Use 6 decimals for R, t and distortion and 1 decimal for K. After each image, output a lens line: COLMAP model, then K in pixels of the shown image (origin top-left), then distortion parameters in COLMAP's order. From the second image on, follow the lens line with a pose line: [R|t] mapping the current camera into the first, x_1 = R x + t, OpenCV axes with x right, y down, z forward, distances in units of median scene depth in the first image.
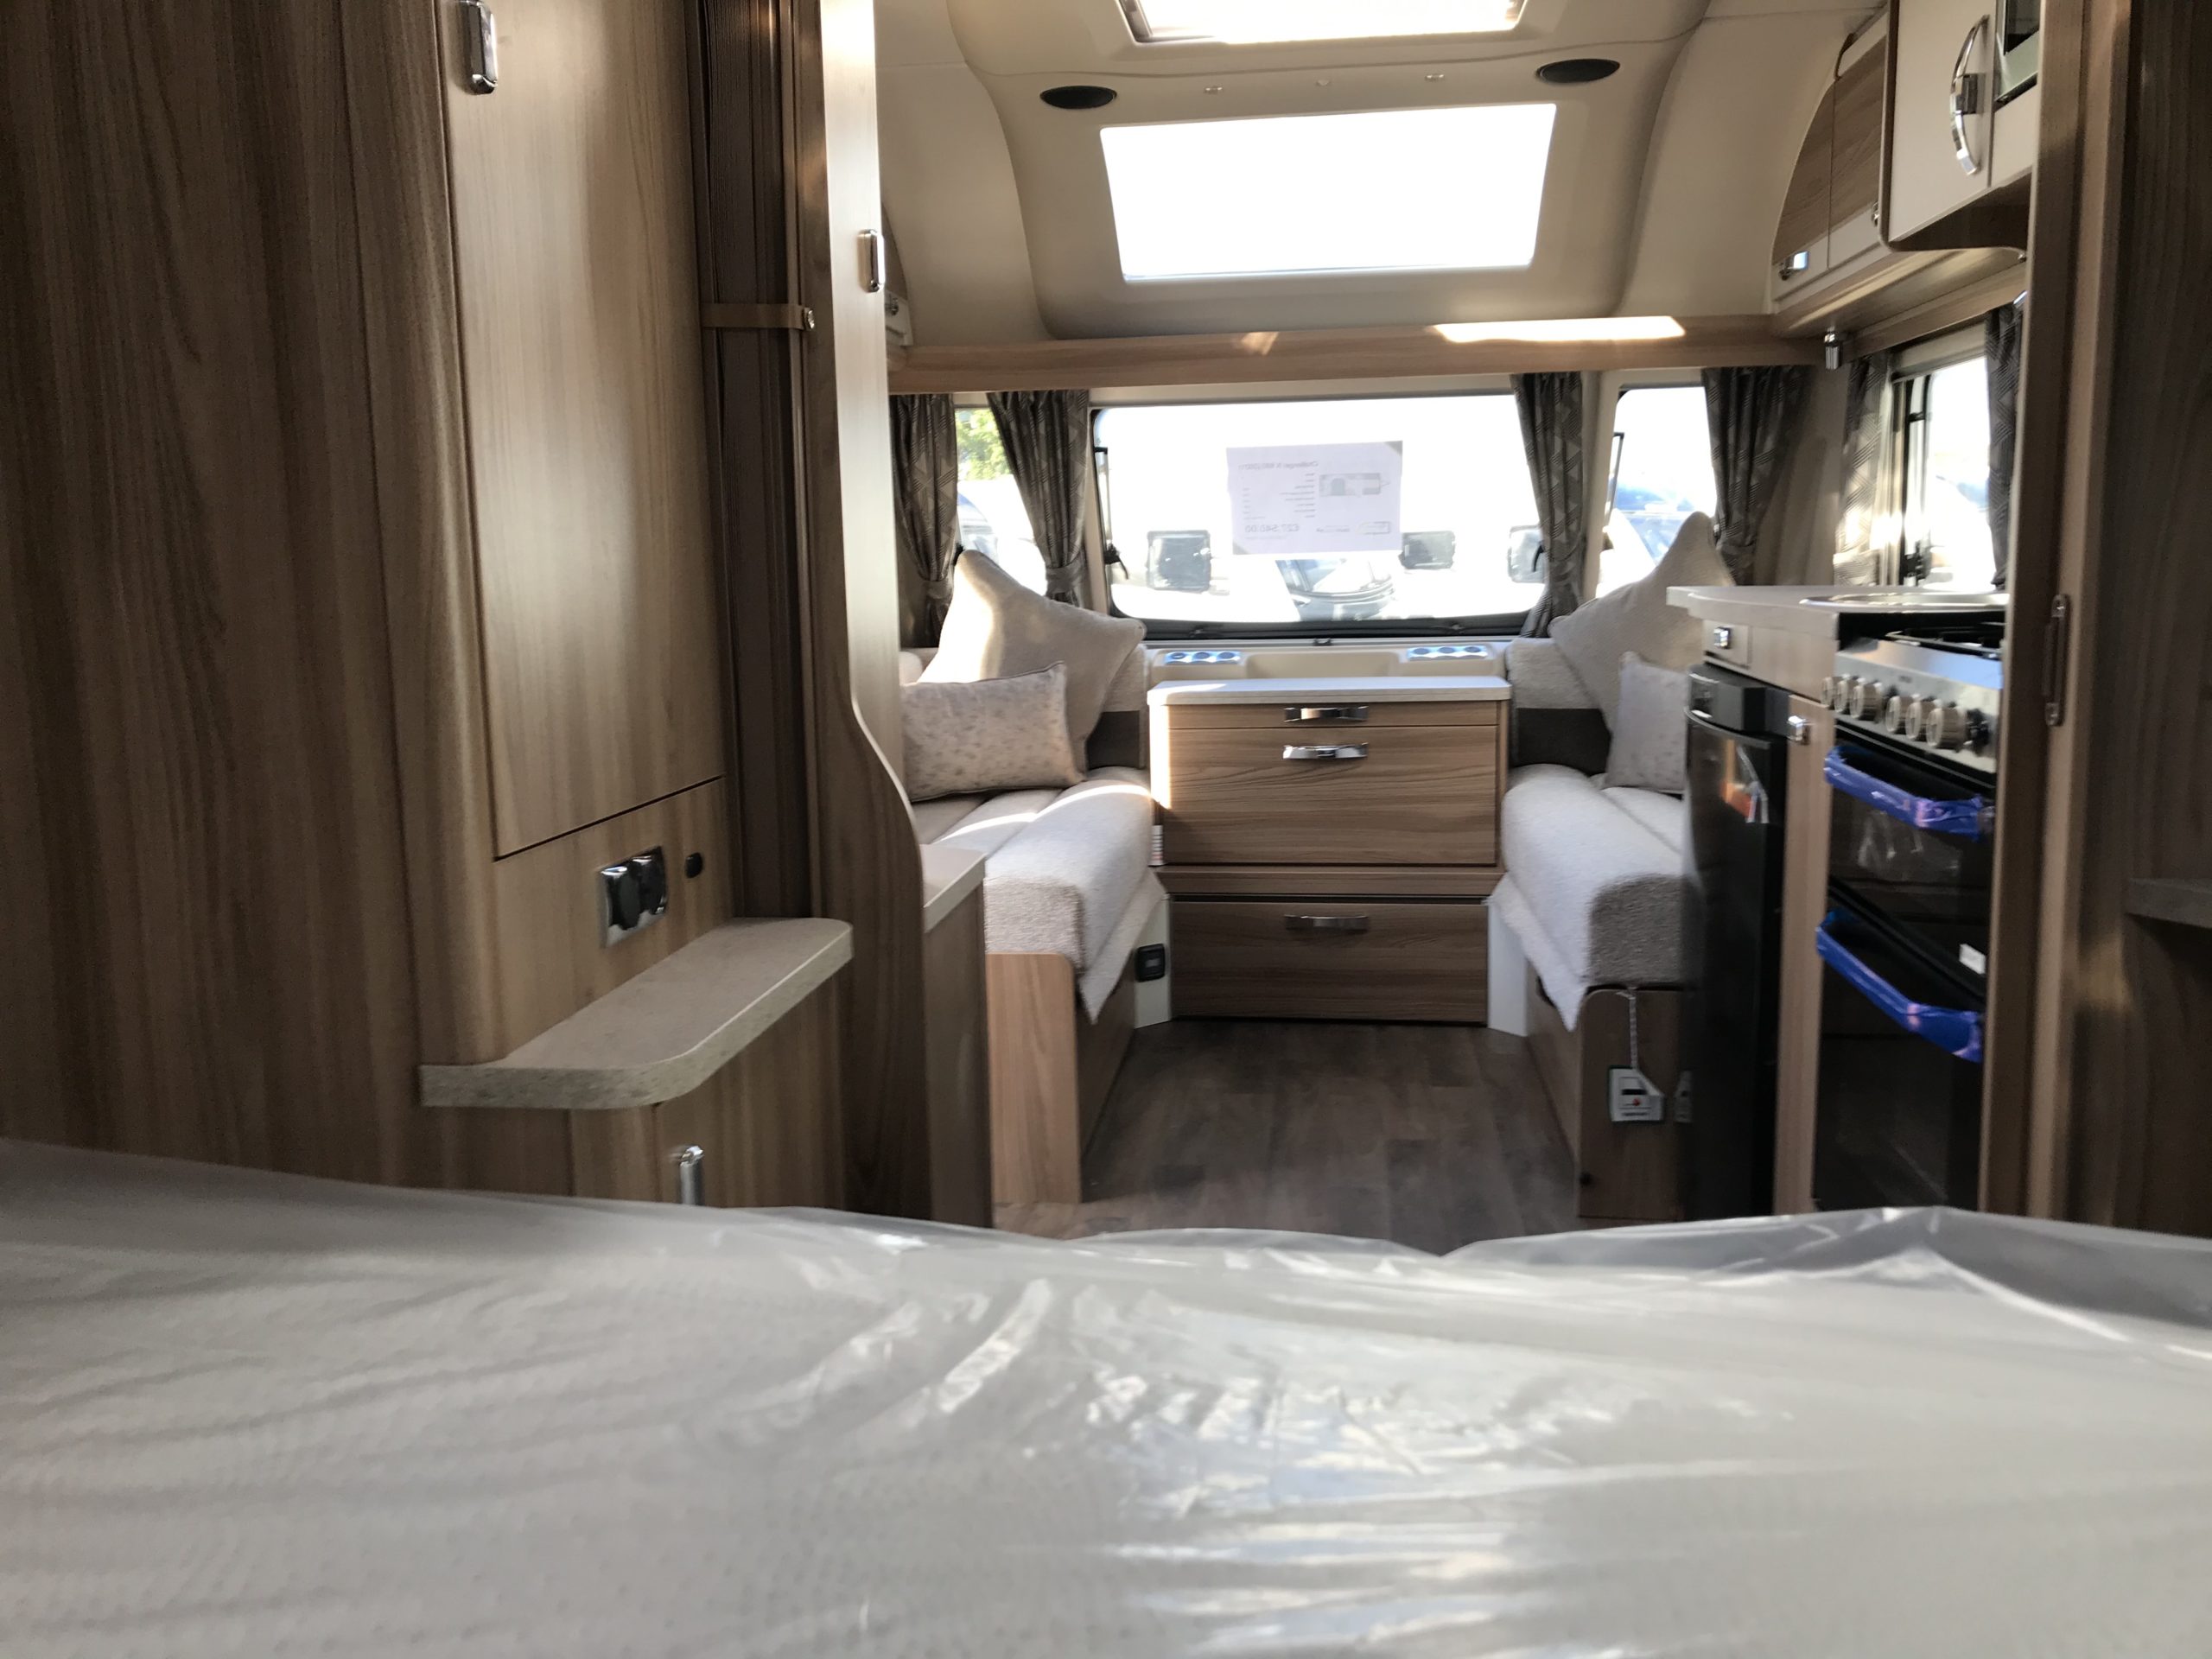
lens RADIAL K [[1845.8, 0, 1080.0], [0, 1845.8, 806.7], [0, 0, 1]] dist [0.056870, -0.065892]
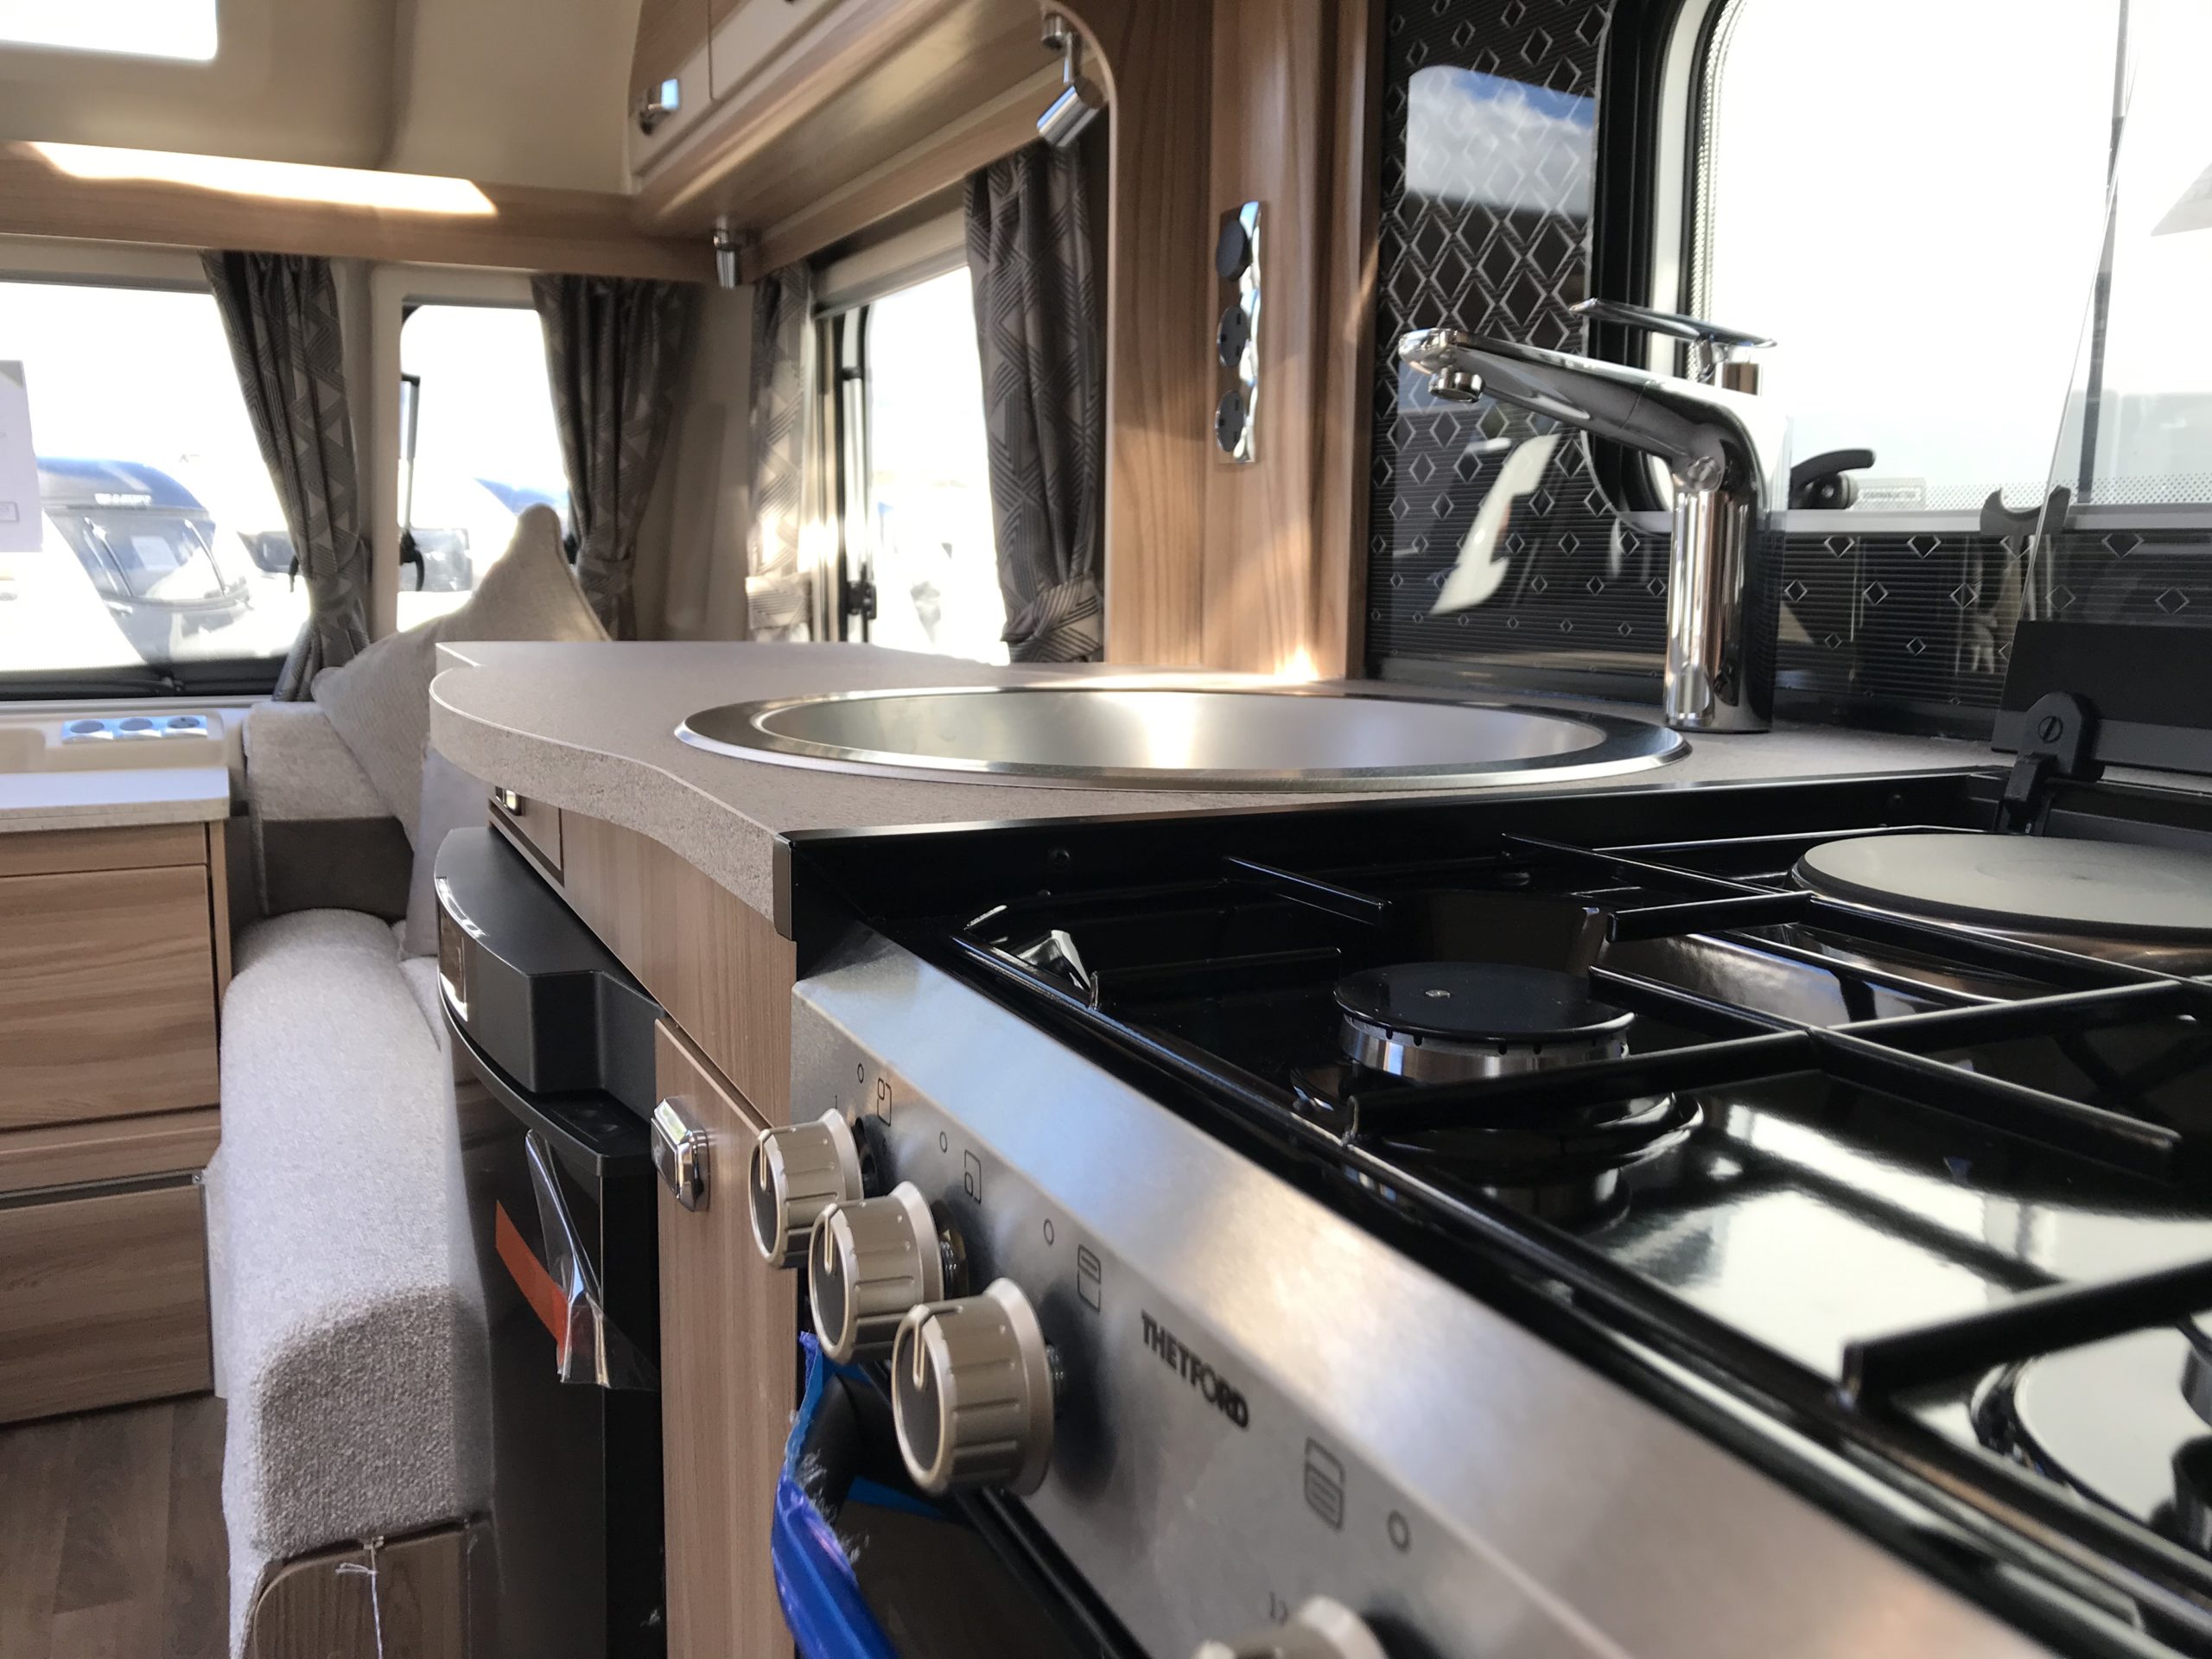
lens RADIAL K [[1845.8, 0, 1102.6], [0, 1845.8, 810.7], [0, 0, 1]] dist [0.056870, -0.065892]
pose [[0.840547, -0.048600, 0.539554, 0.159664], [0.050029, 0.998675, 0.012018, -0.057456], [-0.539424, 0.016891, 0.841865, 0.396372]]
